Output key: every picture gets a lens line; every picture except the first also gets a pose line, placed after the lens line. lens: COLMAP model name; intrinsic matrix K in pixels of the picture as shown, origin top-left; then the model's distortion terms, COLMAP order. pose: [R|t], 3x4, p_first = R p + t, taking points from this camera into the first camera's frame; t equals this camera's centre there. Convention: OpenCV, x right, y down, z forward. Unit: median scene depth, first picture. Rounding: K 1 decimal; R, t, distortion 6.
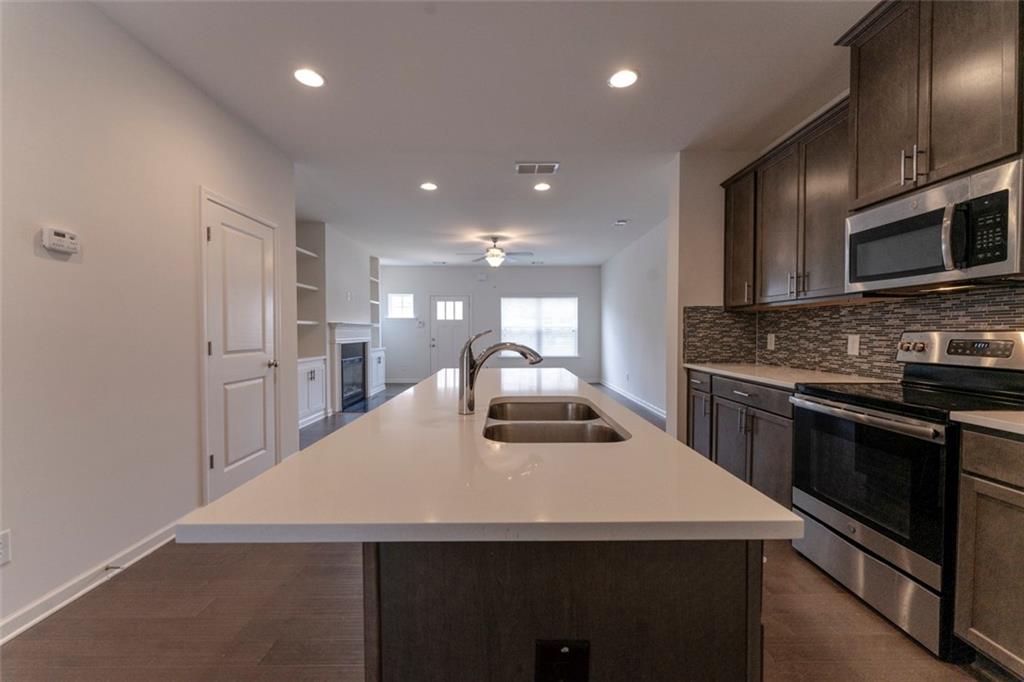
lens RADIAL K [[410.6, 0, 507.1], [0, 410.6, 341.7], [0, 0, 1]] dist [0.000925, -0.000222]
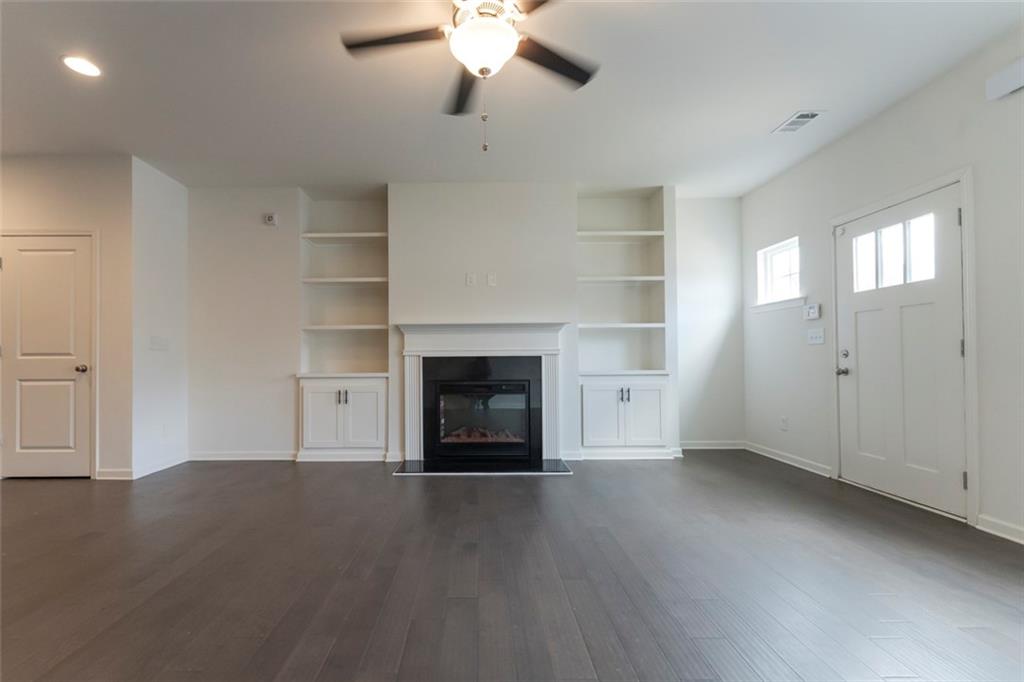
lens RADIAL K [[410.6, 0, 490.8], [0, 410.6, 351.6], [0, 0, 1]] dist [0.000925, -0.000222]
pose [[-0.002473, -0.009602, -0.999951, 0.176993], [-0.018260, 0.999788, -0.009555, 0.001182], [0.999830, 0.018235, -0.002648, 0.805529]]
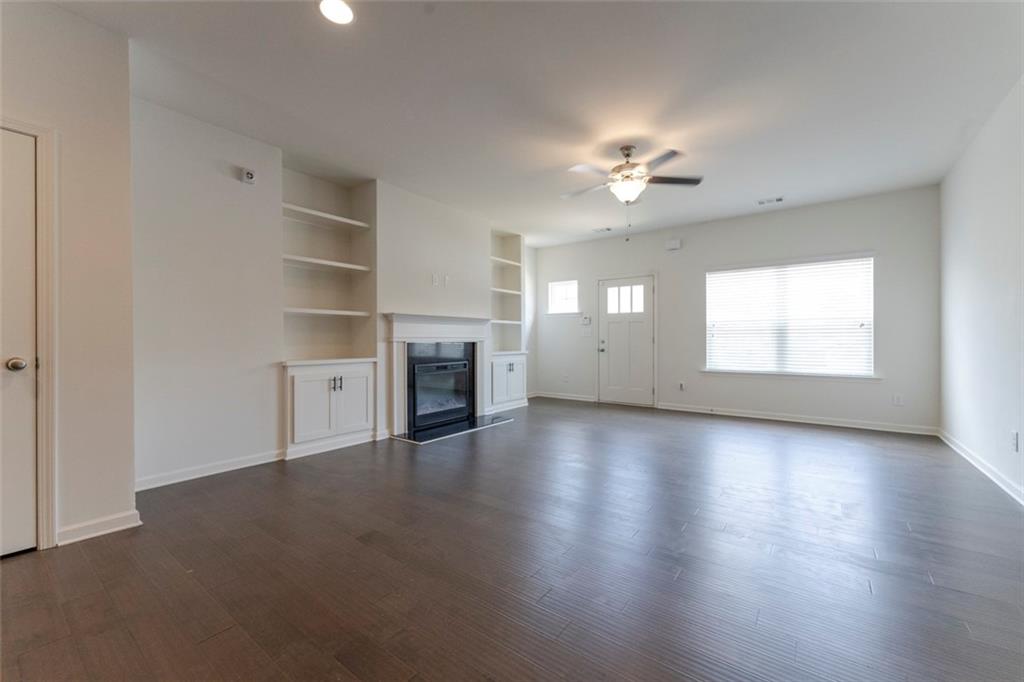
lens RADIAL K [[410.6, 0, 504.1], [0, 410.6, 342.4], [0, 0, 1]] dist [0.000925, -0.000222]
pose [[0.790971, 0.004679, -0.611835, 0.136286], [-0.015719, 0.999796, -0.012676, 0.008349], [0.611651, 0.019644, 0.790883, 0.377434]]
